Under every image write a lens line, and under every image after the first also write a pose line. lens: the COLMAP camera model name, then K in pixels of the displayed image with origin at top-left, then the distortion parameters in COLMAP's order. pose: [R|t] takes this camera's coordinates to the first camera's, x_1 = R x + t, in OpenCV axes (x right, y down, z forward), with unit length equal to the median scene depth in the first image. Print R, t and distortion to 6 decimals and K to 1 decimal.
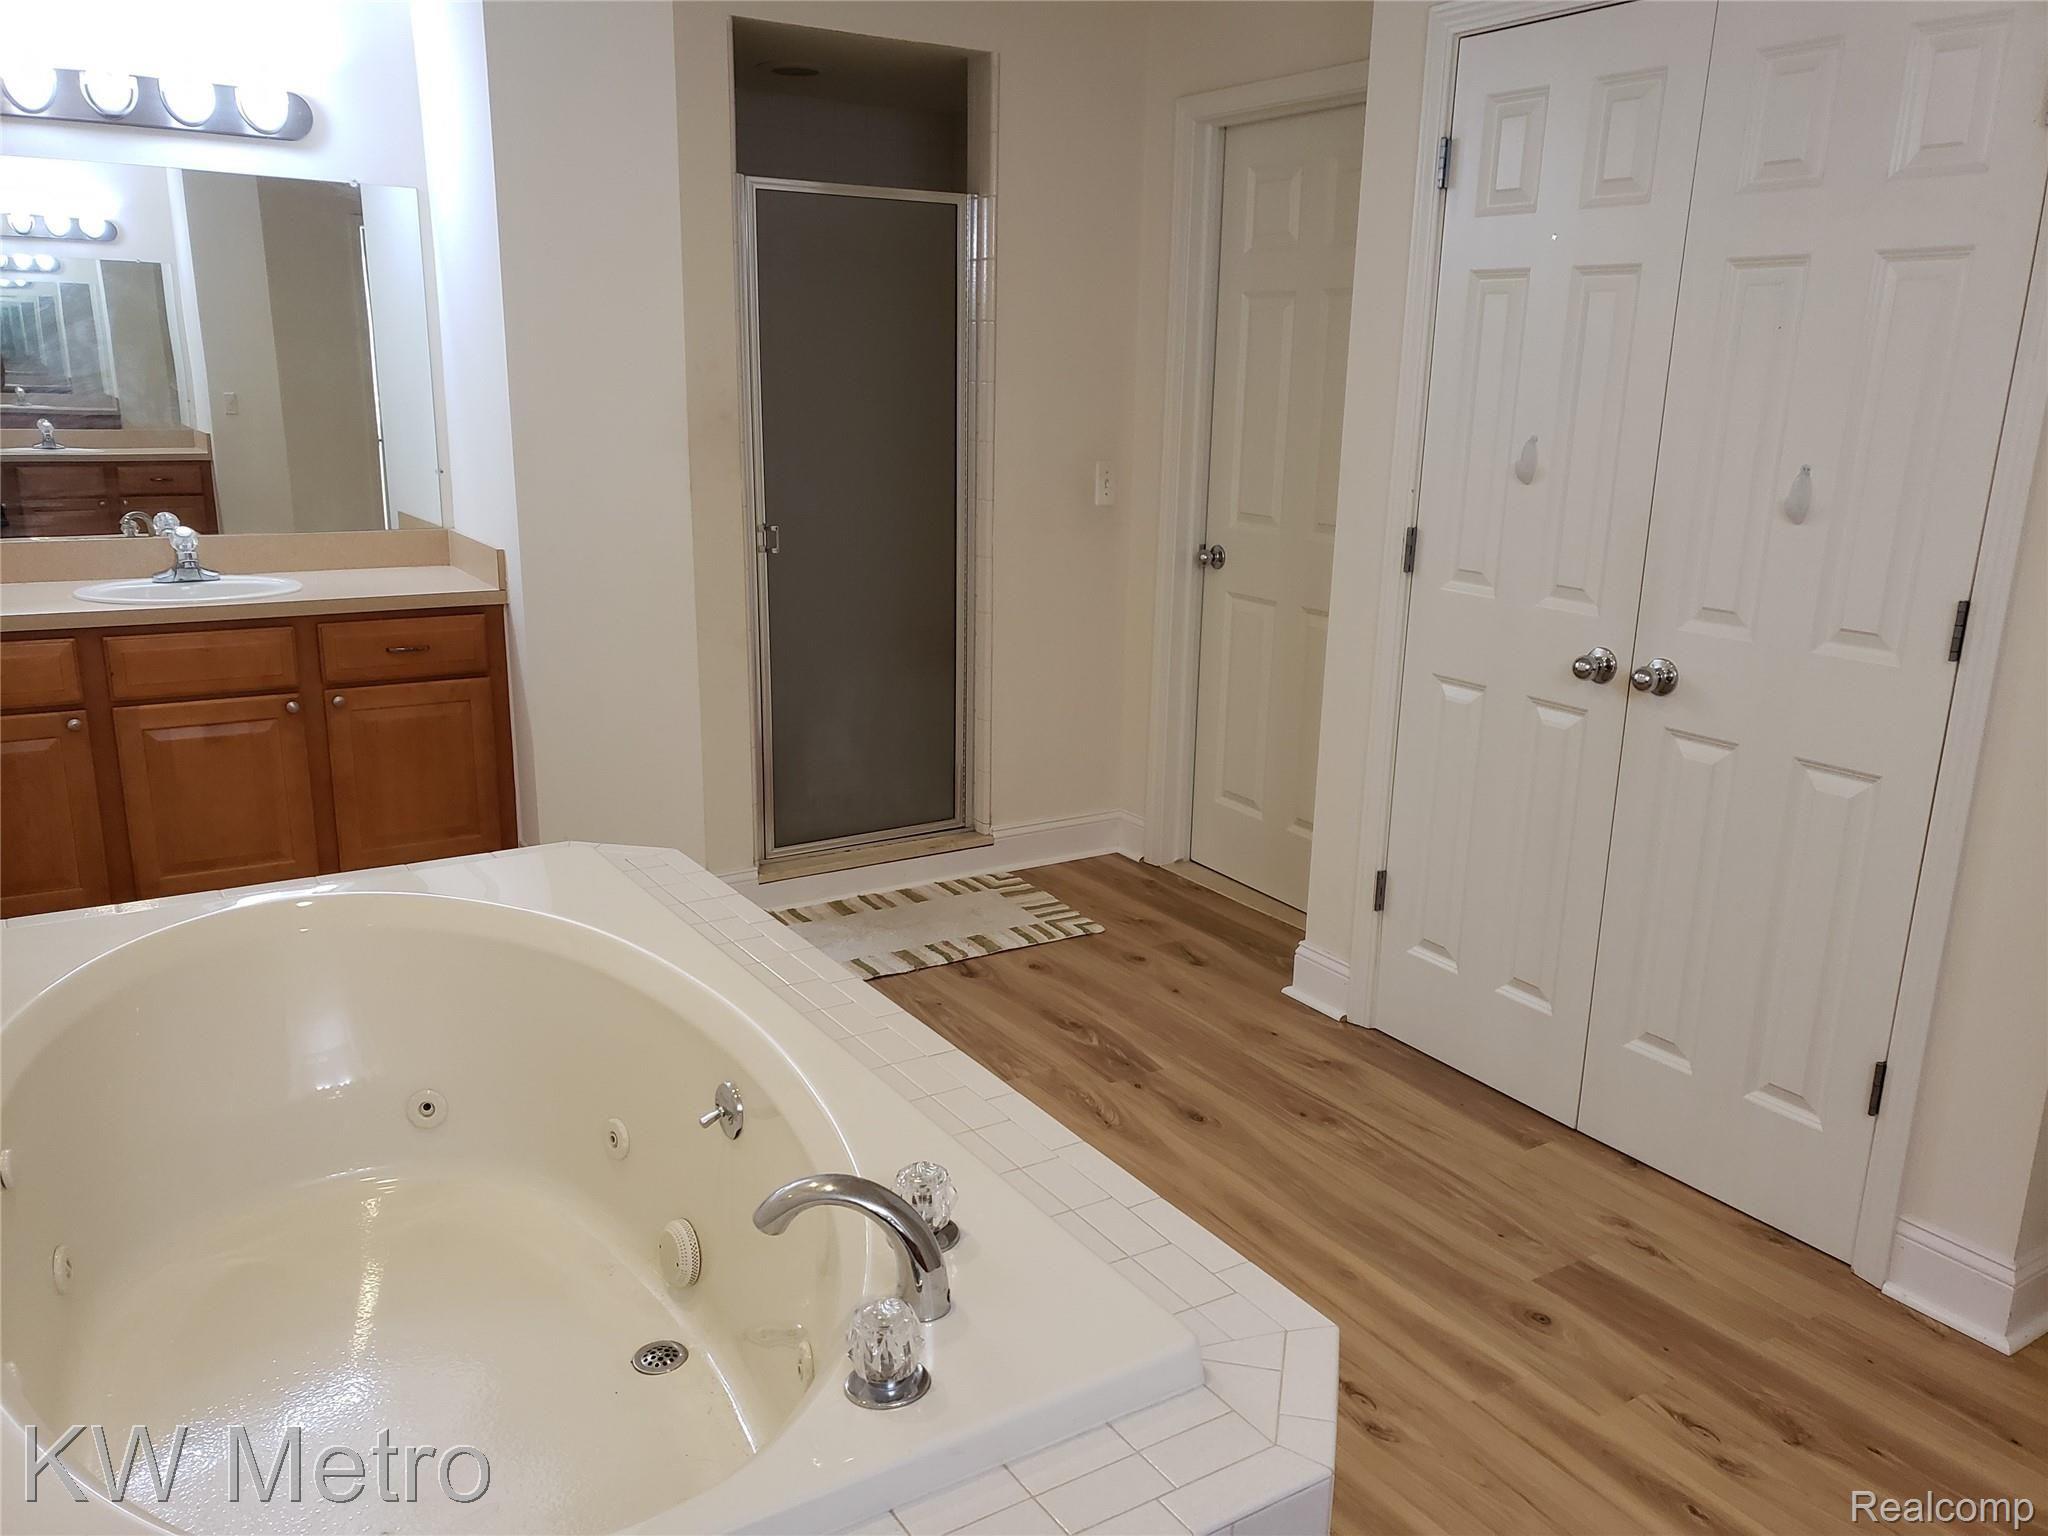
lens RADIAL K [[1566.6, 0, 1026.1], [0, 1566.6, 782.9], [0, 0, 1]] dist [0.013849, -0.003555]
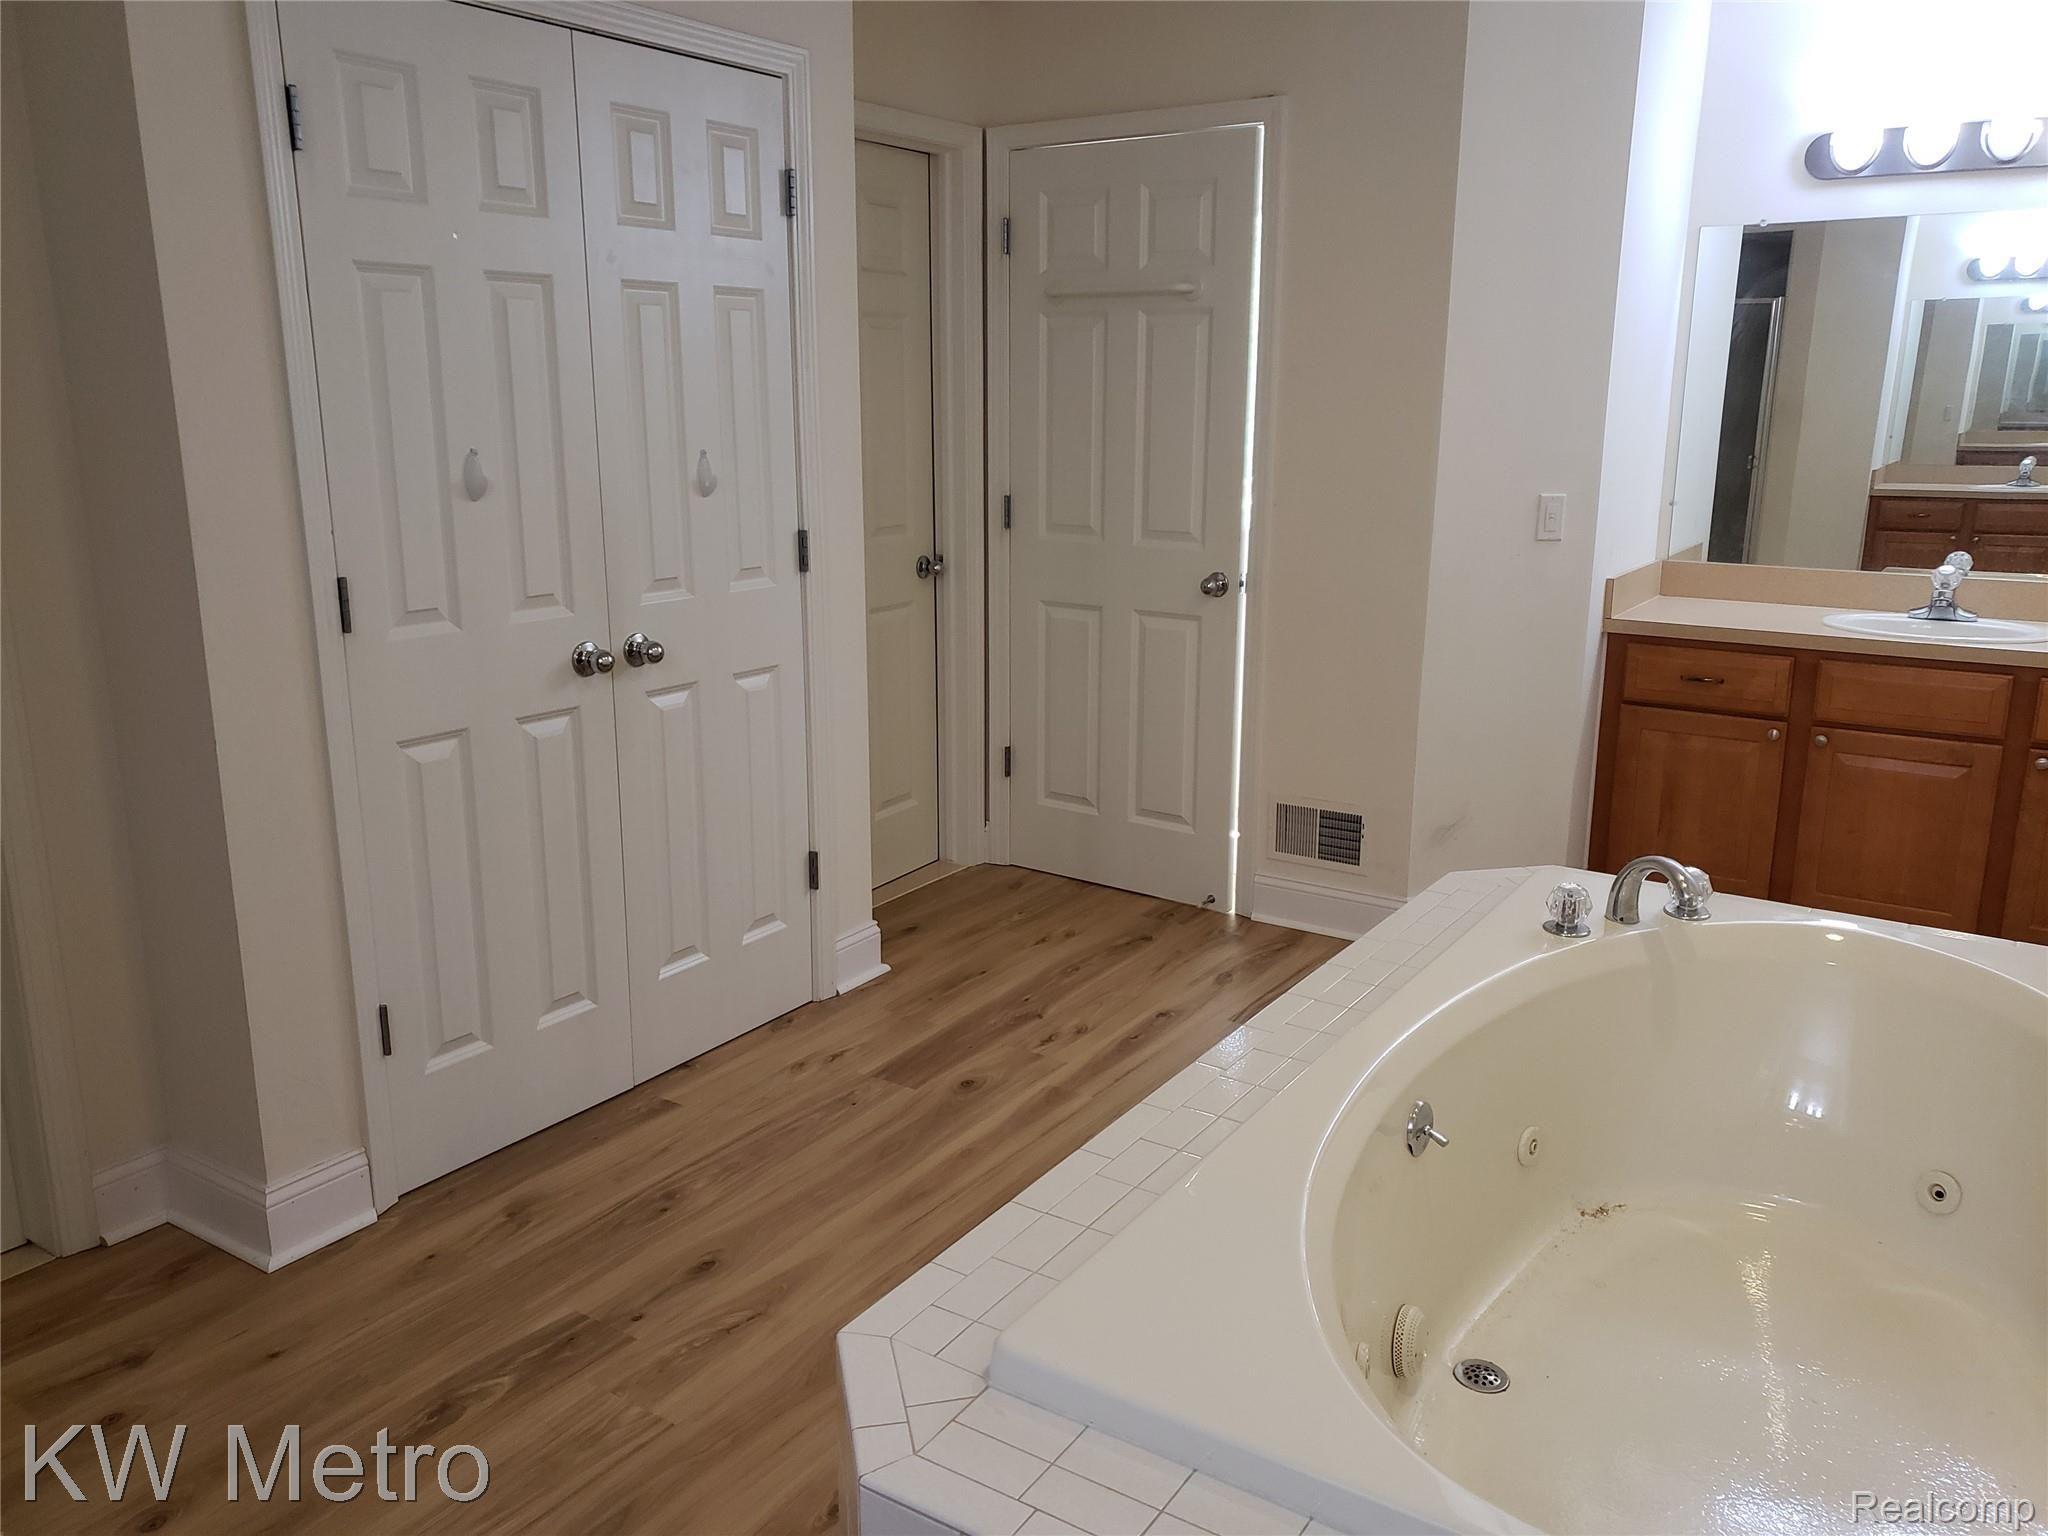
lens RADIAL K [[1566.6, 0, 1028.2], [0, 1566.6, 756.5], [0, 0, 1]] dist [0.013849, -0.003555]
pose [[-0.407694, -0.230496, 0.883548, -0.711734], [0.226343, 0.911907, 0.342336, -0.315638], [-0.884621, 0.339553, -0.319608, 1.129067]]
